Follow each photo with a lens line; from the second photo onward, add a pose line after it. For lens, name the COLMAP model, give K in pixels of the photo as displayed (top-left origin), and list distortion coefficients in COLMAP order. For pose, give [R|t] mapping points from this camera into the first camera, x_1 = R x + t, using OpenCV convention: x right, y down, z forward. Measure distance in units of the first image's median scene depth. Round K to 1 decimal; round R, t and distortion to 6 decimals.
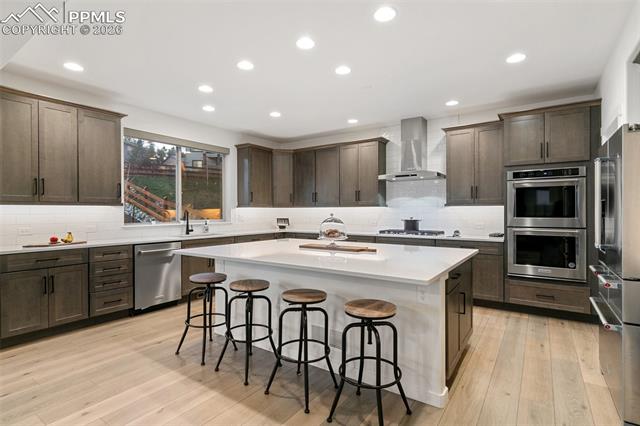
lens RADIAL K [[320.8, 0, 321.9], [0, 320.8, 209.4], [0, 0, 1]] dist [0.007450, -0.000971]
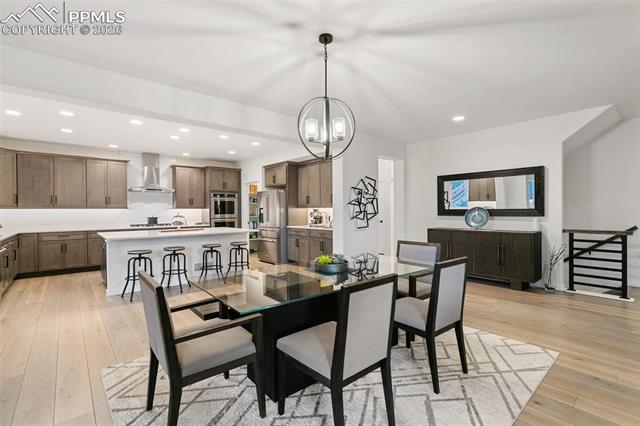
lens RADIAL K [[295.1, 0, 320.5], [0, 295.1, 213.1], [0, 0, 1]] dist [0.000510, -0.001197]
pose [[0.256838, -0.008469, 0.966417, -0.996947], [-0.000108, 0.999961, 0.008791, -0.000816], [-0.966454, -0.002362, 0.256827, -0.195959]]
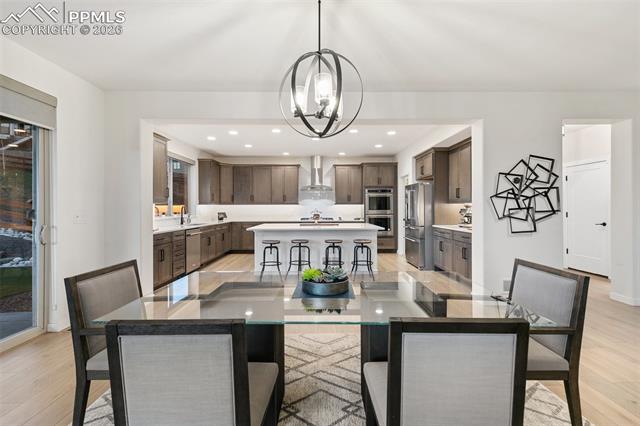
lens RADIAL K [[289.5, 0, 319.8], [0, 289.5, 206.6], [0, 0, 1]] dist [0.011440, -0.000551]
pose [[0.822134, 0.000596, 0.569294, -0.693069], [-0.001984, 0.999996, 0.001818, -0.001762], [-0.569291, -0.002624, 0.822132, -0.386720]]
